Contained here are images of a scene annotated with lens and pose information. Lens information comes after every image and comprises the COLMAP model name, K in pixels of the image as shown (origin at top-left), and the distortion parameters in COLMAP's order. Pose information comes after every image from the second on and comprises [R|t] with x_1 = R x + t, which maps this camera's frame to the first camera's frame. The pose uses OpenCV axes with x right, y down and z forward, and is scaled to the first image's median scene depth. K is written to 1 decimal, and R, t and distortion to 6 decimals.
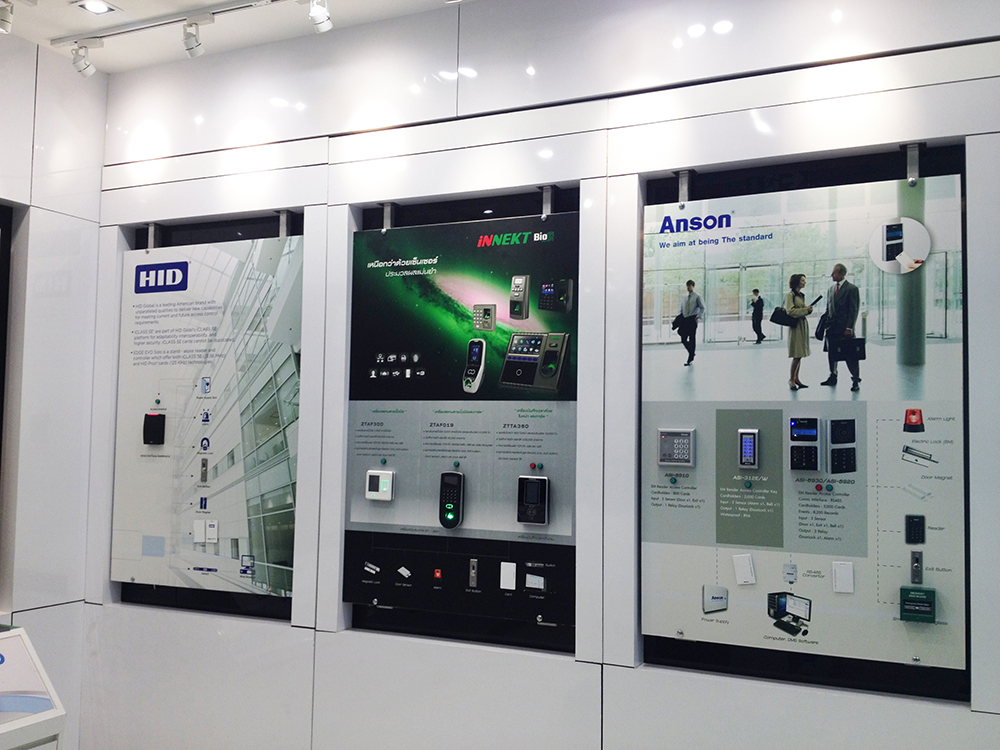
lens RADIAL K [[940.6, 0, 499.4], [0, 940.6, 380.8], [0, 0, 1]] dist [0.182913, -0.415927]
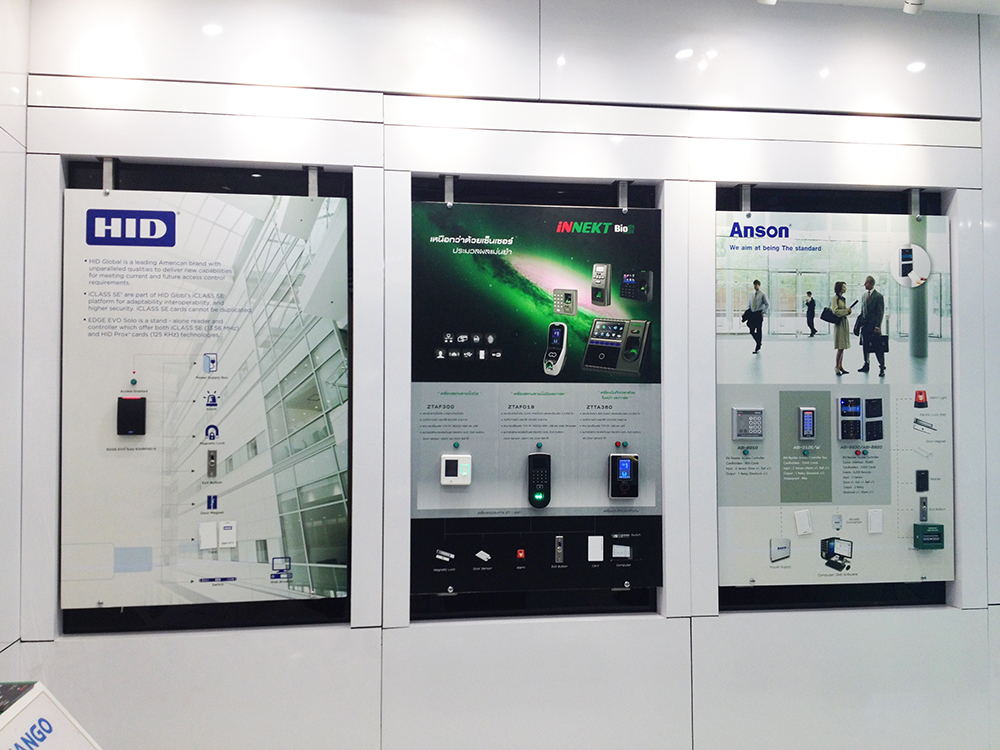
lens RADIAL K [[940.6, 0, 499.4], [0, 940.6, 380.8], [0, 0, 1]] dist [0.182913, -0.415927]
pose [[0.831405, -0.001446, 0.555665, -0.713159], [-0.018099, 0.999396, 0.029681, -0.011496], [-0.555372, -0.034734, 0.830877, 0.200853]]
